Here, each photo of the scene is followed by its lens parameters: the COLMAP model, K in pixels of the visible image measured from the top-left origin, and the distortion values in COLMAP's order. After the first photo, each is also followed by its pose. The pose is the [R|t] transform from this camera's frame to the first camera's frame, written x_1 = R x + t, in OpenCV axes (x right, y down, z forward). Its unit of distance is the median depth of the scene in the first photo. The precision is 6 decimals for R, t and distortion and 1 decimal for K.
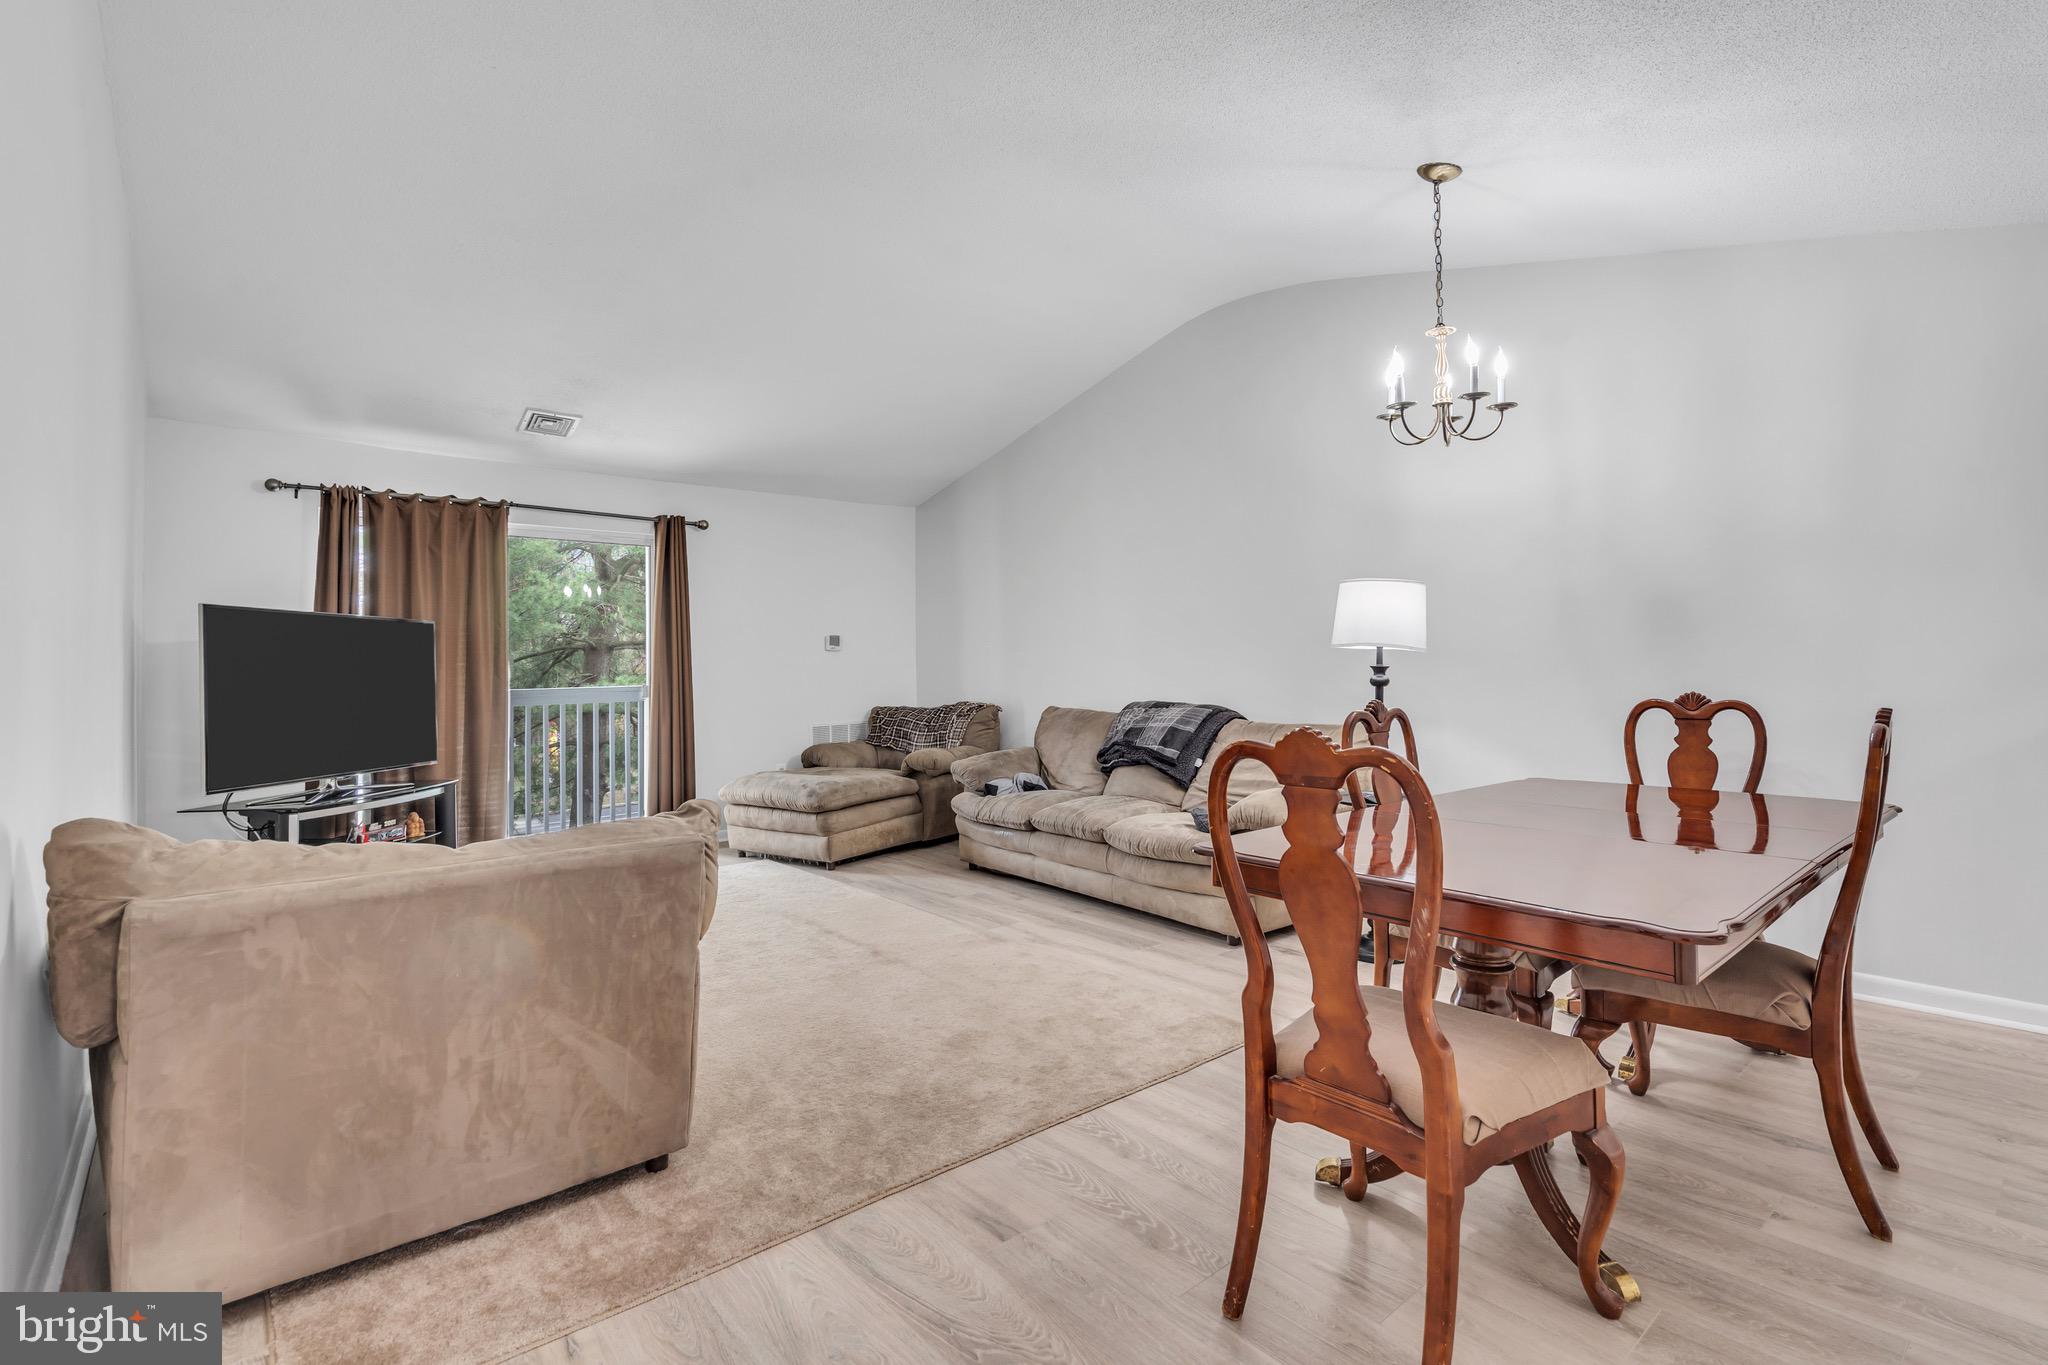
lens RADIAL K [[923.7, 0, 1020.8], [0, 923.7, 683.2], [0, 0, 1]] dist [-0.004329, 0.002772]
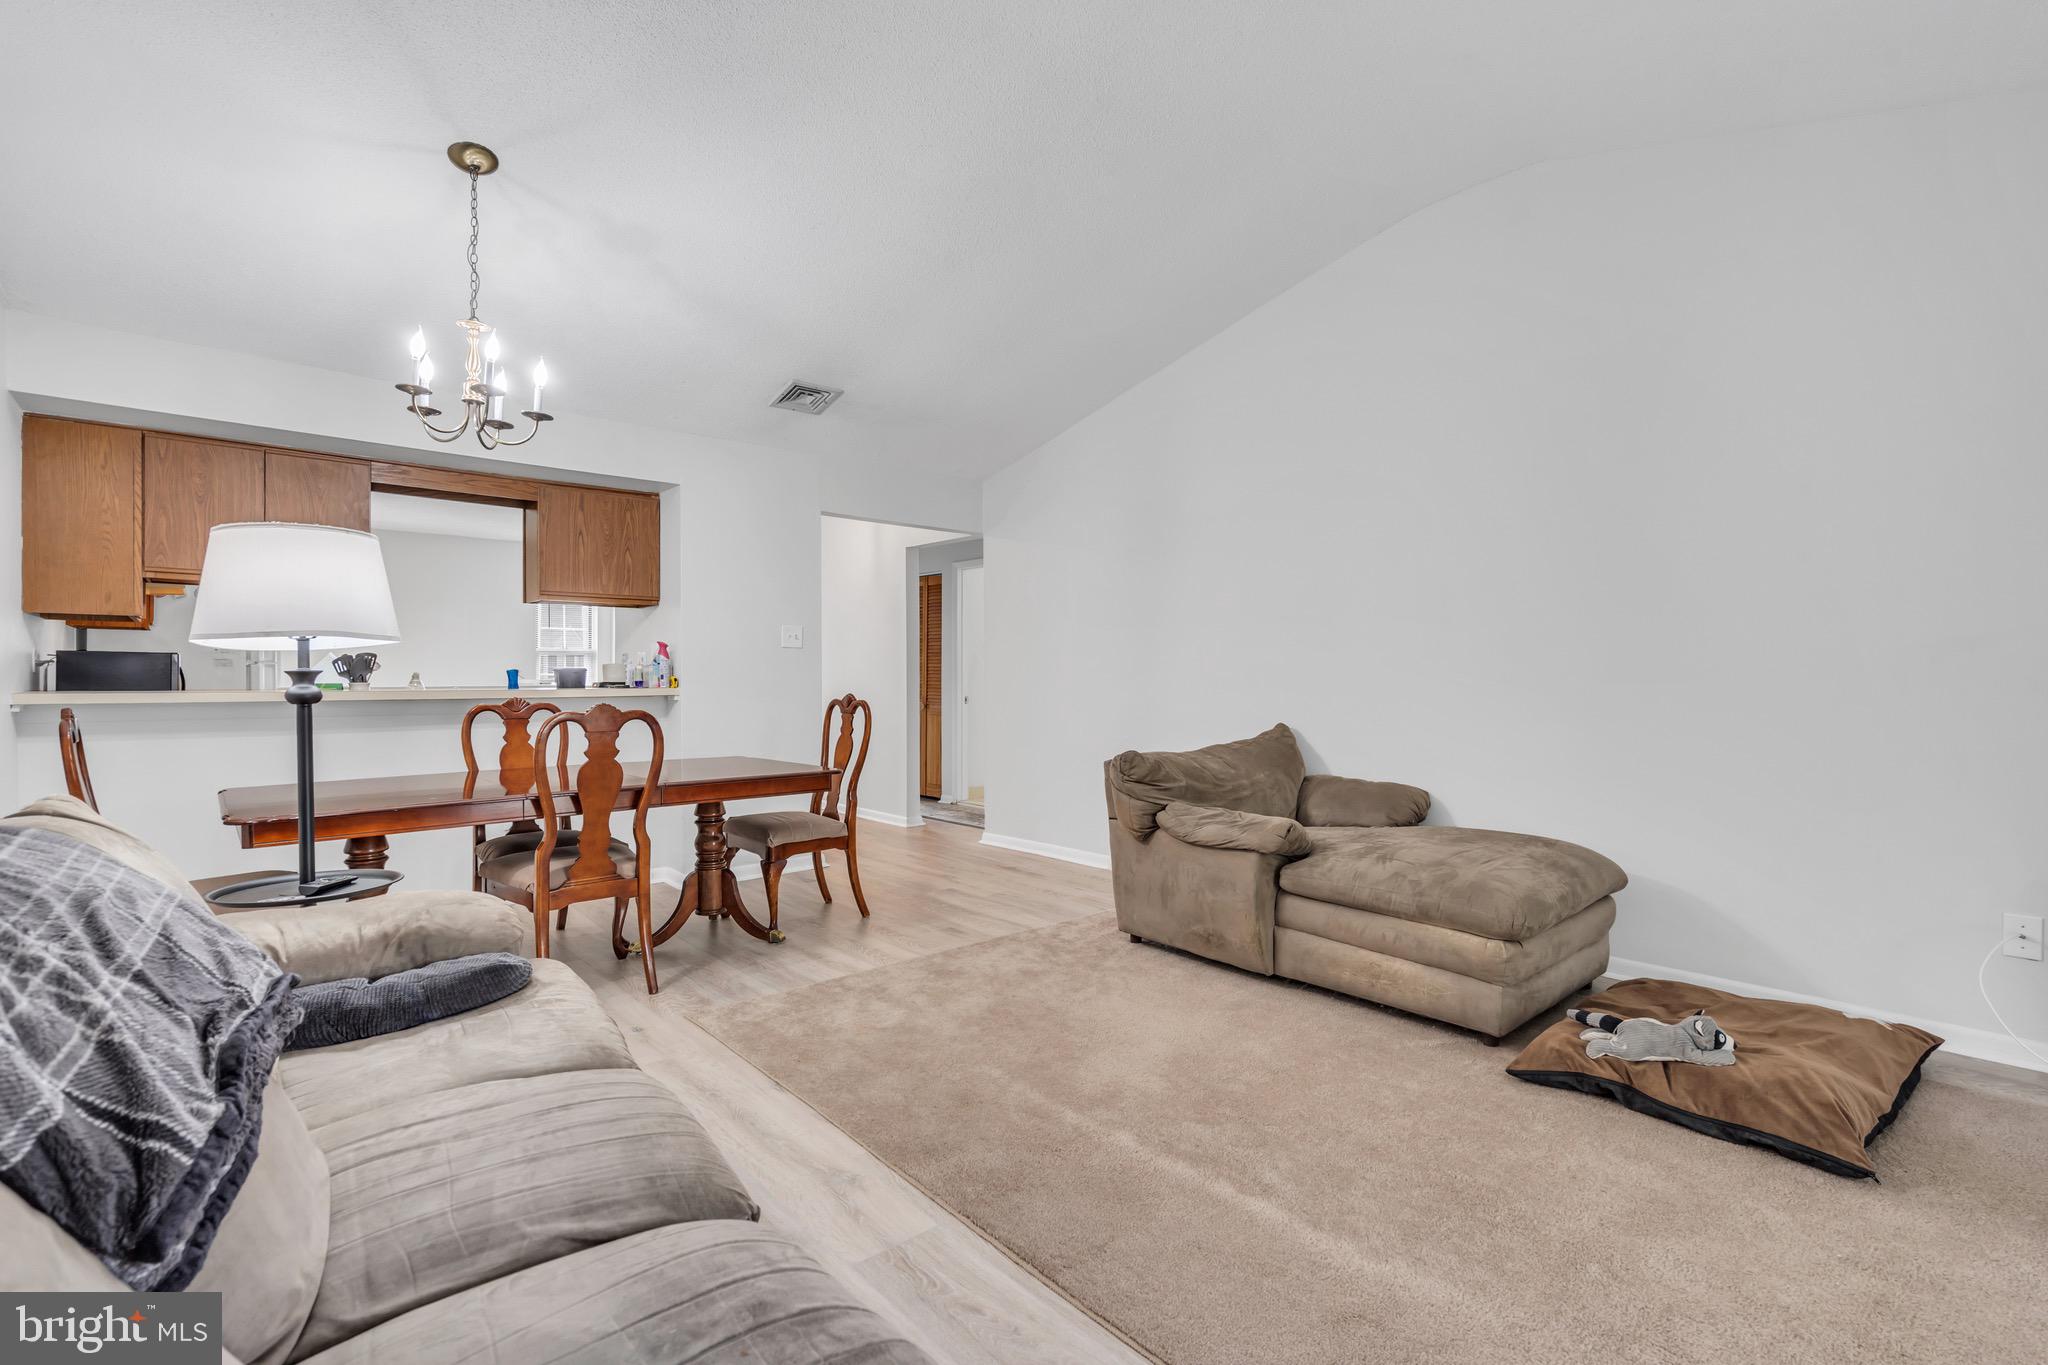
lens RADIAL K [[923.7, 0, 1034.7], [0, 923.7, 678.9], [0, 0, 1]] dist [-0.004329, 0.002772]
pose [[-0.999868, 0.004311, -0.015666, -0.097693], [0.004376, 0.999982, -0.004076, -0.008431], [0.015648, -0.004144, -0.999869, 1.639813]]
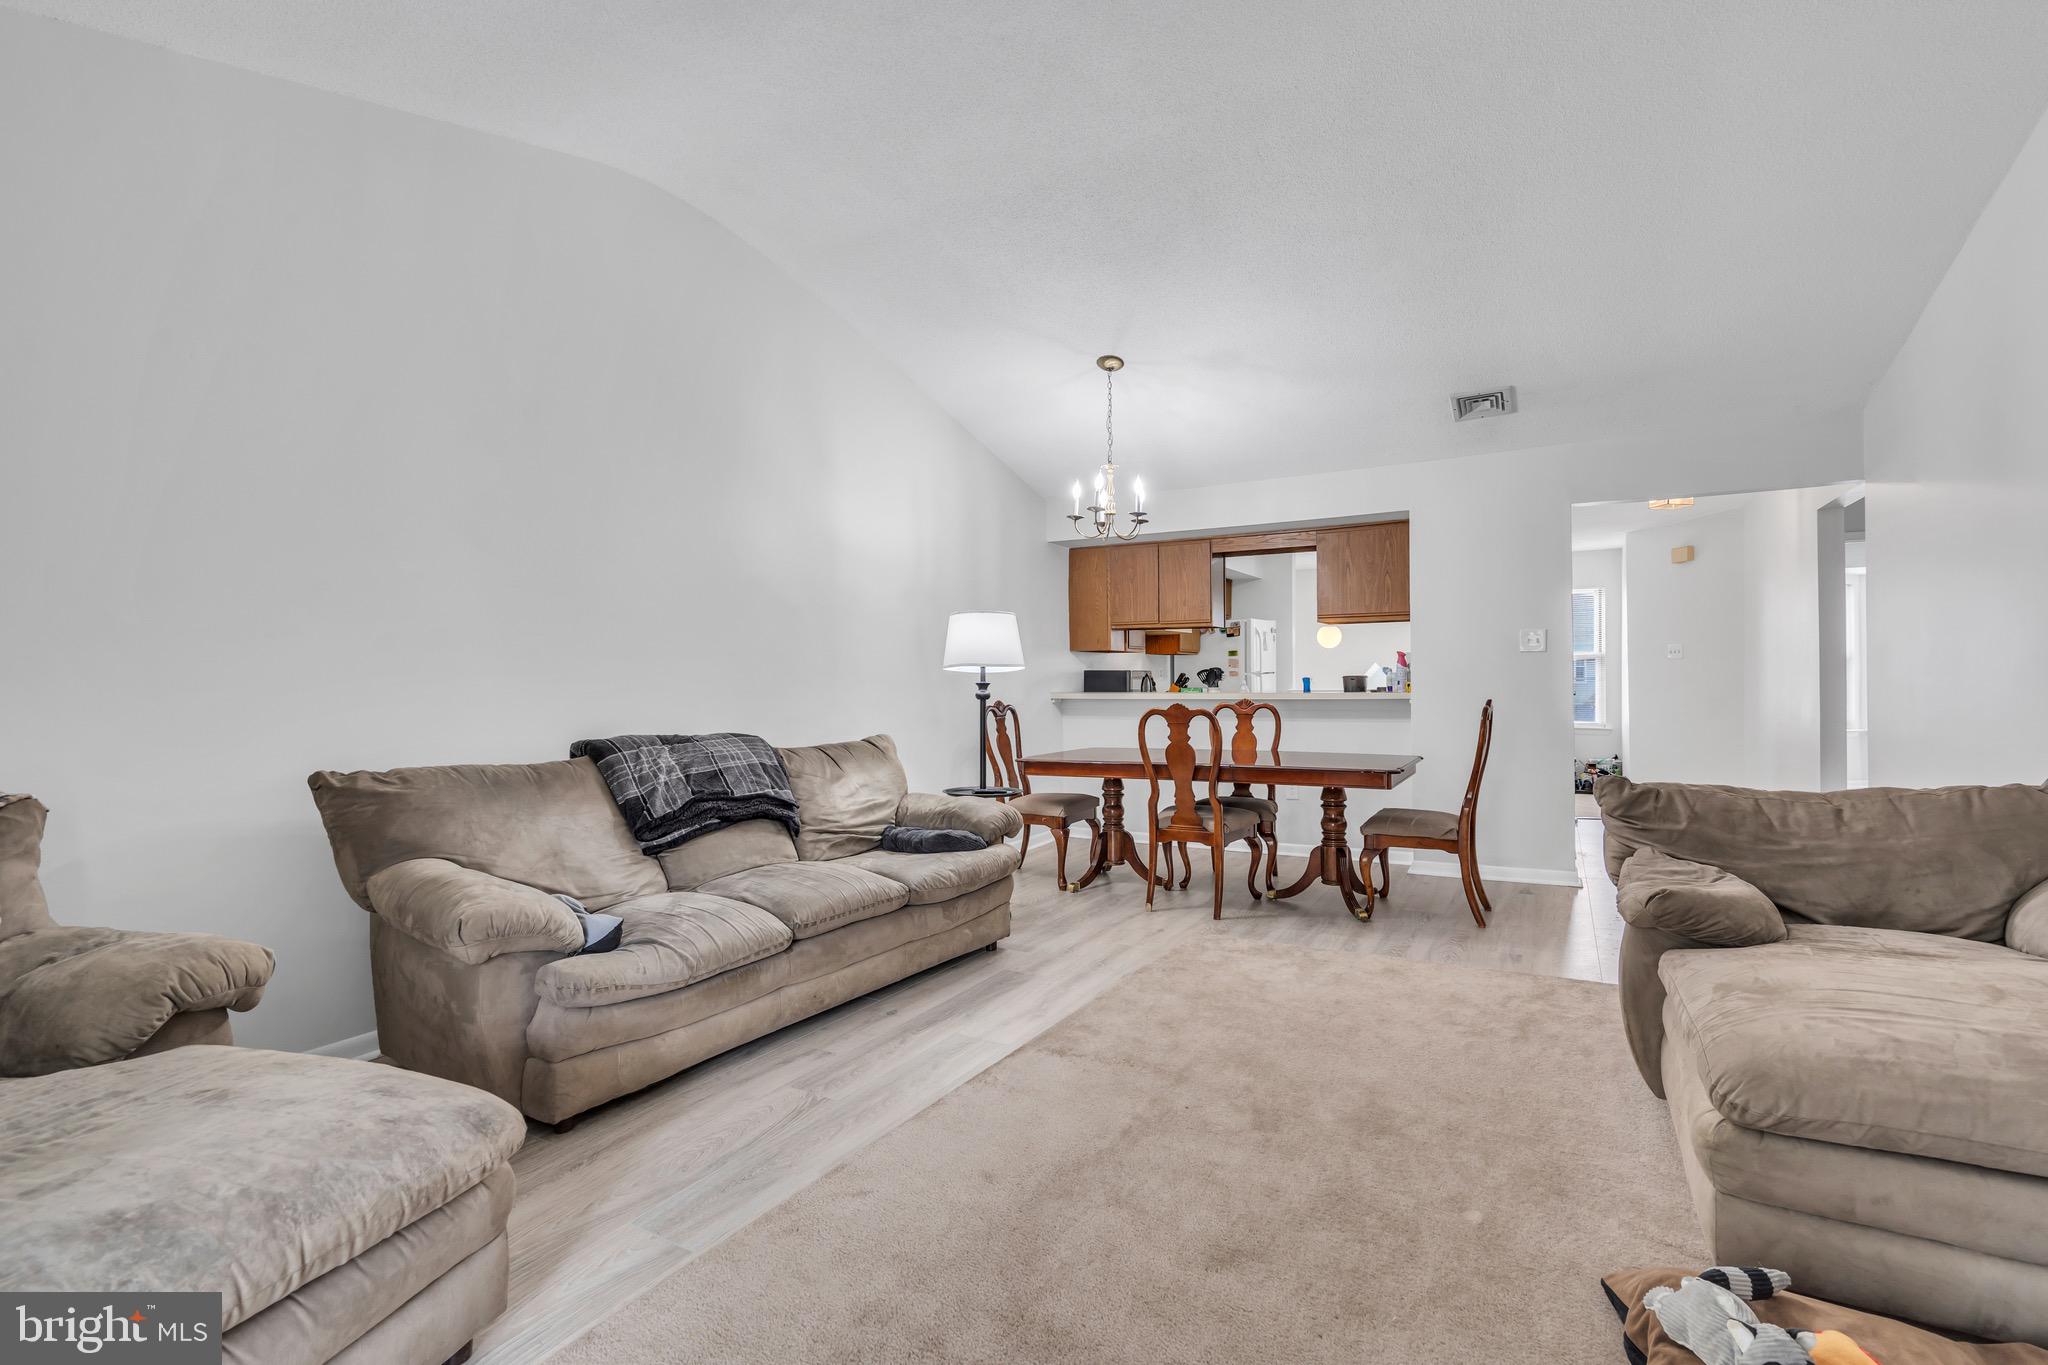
lens RADIAL K [[923.7, 0, 1039.4], [0, 923.7, 684.5], [0, 0, 1]] dist [-0.004329, 0.002772]
pose [[-0.366749, 0.003138, 0.930315, -0.797805], [0.001160, 0.999995, -0.002916, -0.012898], [-0.930319, 0.000010, -0.366750, 1.390543]]
